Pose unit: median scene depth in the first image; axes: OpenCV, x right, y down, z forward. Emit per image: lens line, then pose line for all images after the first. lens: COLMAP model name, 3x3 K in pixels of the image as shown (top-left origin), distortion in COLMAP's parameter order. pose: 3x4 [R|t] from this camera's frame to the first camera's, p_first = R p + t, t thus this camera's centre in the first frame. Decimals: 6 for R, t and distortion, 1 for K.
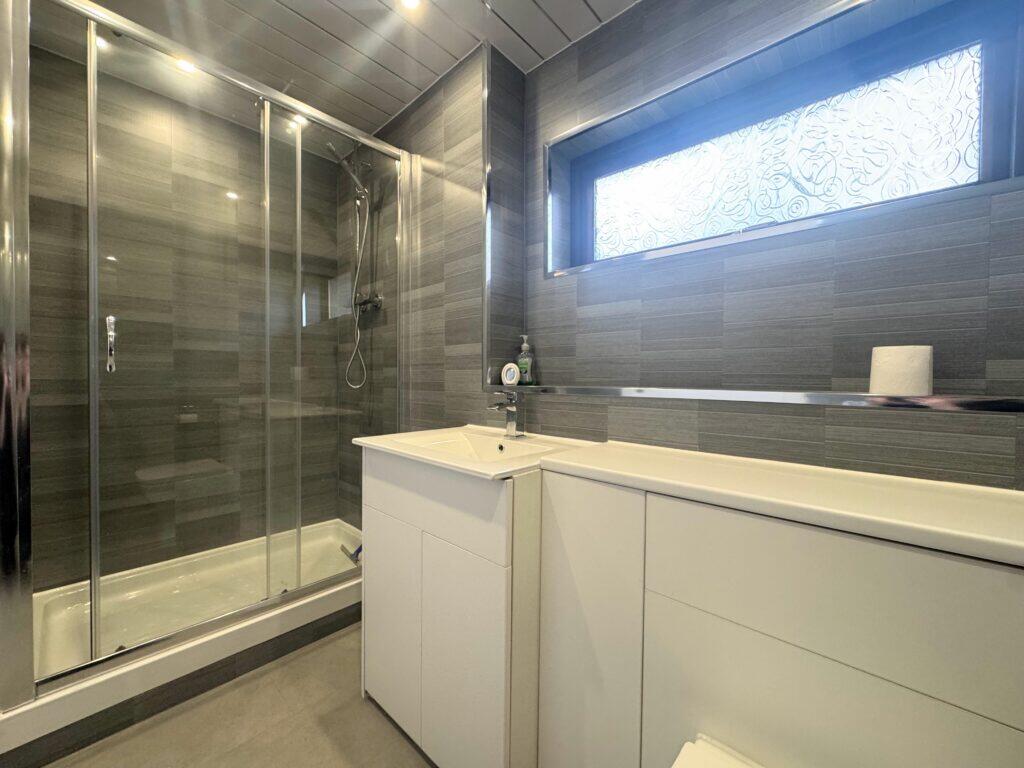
lens RADIAL K [[408.4, 0, 513.4], [0, 408.4, 380.9], [0, 0, 1]] dist [0.000208, -0.000041]
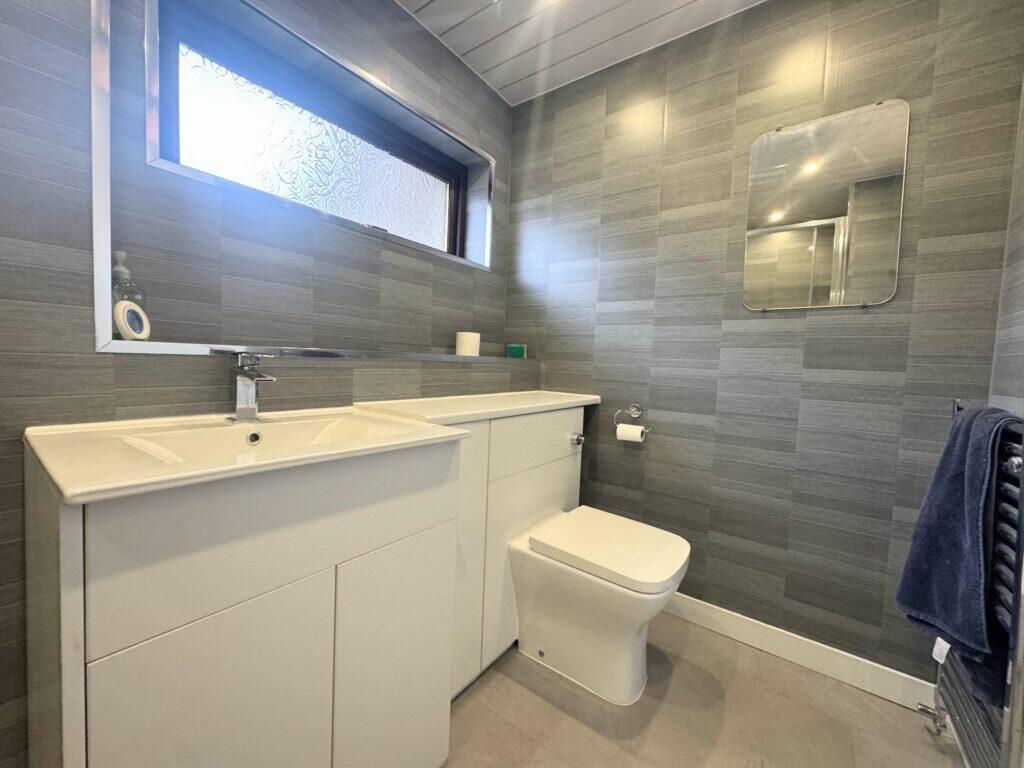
lens RADIAL K [[408.4, 0, 512.4], [0, 408.4, 380.1], [0, 0, 1]] dist [0.000208, -0.000041]
pose [[-0.104366, -0.060020, 0.992726, -0.806296], [-0.031067, 0.997887, 0.057066, 0.019933], [-0.994054, -0.024885, -0.106010, 0.719577]]
